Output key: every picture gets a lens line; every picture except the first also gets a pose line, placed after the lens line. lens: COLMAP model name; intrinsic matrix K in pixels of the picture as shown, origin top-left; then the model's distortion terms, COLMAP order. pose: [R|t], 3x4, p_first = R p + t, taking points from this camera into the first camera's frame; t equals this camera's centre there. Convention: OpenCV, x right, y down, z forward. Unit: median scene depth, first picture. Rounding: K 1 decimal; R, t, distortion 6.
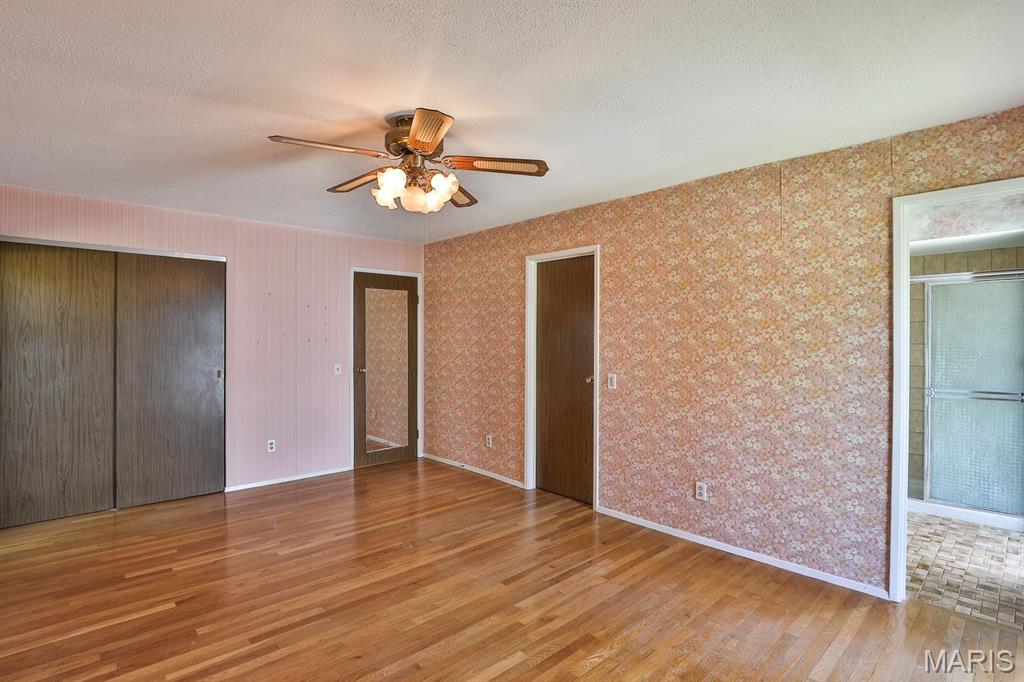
lens RADIAL K [[498.6, 0, 513.5], [0, 498.6, 327.7], [0, 0, 1]] dist [0.000544, 0.000054]
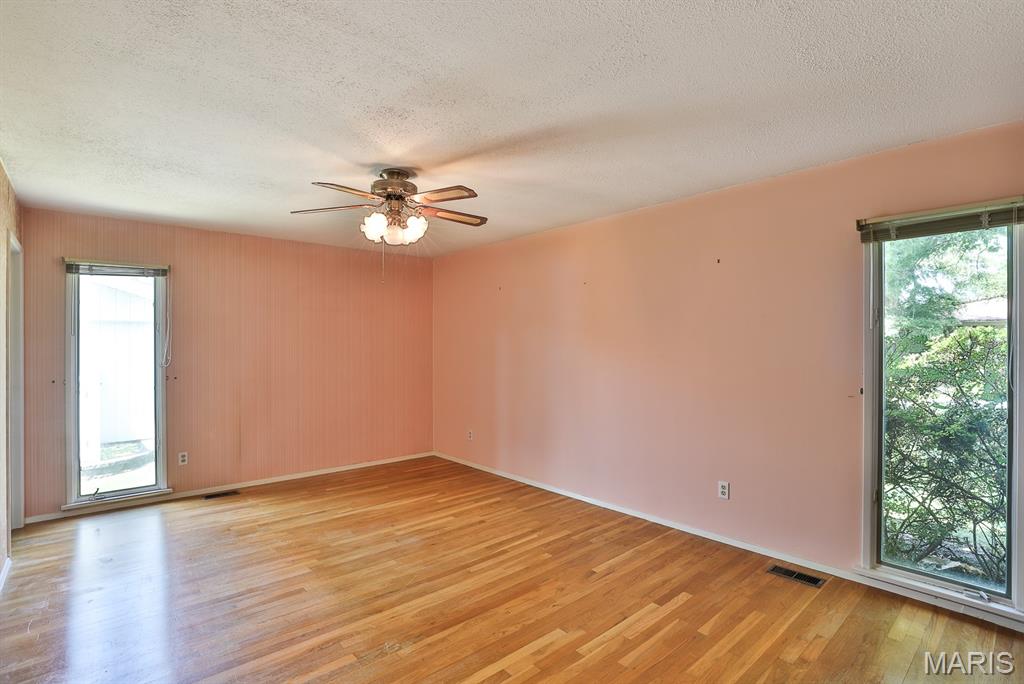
lens RADIAL K [[485.0, 0, 512.0], [0, 485.0, 342.0], [0, 0, 1]] dist [-0.030145, 0.000035]
pose [[-0.999506, 0.001553, 0.031380, -0.424559], [0.001125, 0.999906, -0.013666, 0.020989], [-0.031399, -0.013624, -0.999414, 1.760551]]
